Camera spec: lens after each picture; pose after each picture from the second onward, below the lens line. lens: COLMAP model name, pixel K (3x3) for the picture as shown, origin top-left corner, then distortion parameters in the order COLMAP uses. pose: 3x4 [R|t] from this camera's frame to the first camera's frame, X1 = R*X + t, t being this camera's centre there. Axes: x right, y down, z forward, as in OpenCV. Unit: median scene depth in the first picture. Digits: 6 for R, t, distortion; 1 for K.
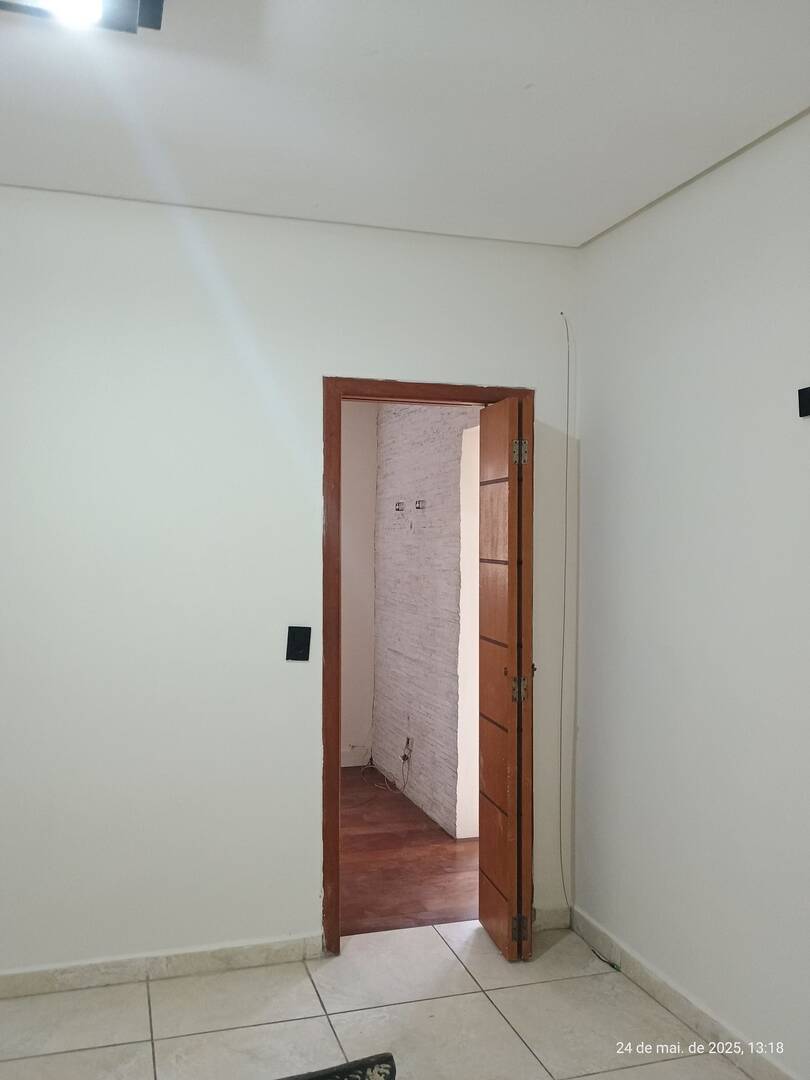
lens RADIAL K [[893.6, 0, 404.2], [0, 893.6, 537.5], [0, 0, 1]] dist [0.000273, -0.032551]
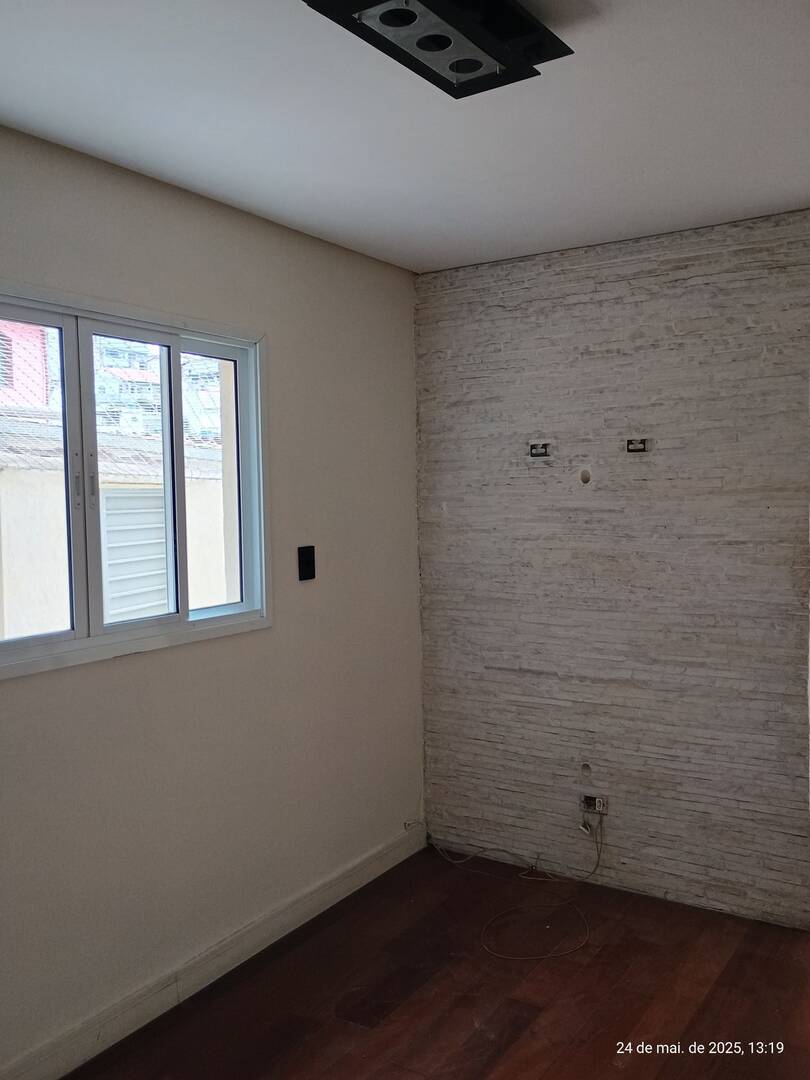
lens RADIAL K [[893.6, 0, 404.3], [0, 893.6, 535.9], [0, 0, 1]] dist [0.000273, -0.032551]
pose [[0.773280, -0.069550, 0.630239, -0.495208], [0.037460, 0.997241, 0.064087, -0.017959], [-0.632957, -0.025948, 0.773752, 0.556225]]
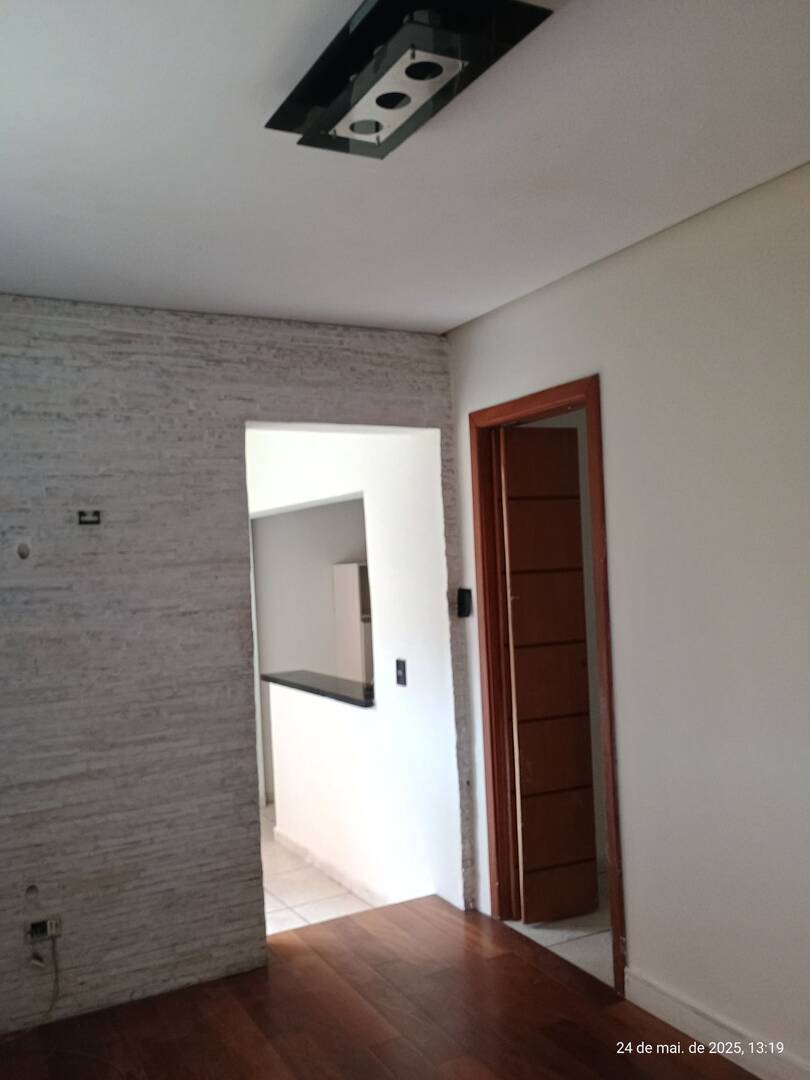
lens RADIAL K [[893.6, 0, 406.0], [0, 893.6, 537.2], [0, 0, 1]] dist [0.000273, -0.032551]
pose [[-0.188997, 0.002618, 0.981974, -0.584593], [0.037045, 0.999304, 0.004465, -0.016715], [-0.981279, 0.037221, -0.188962, 0.838859]]
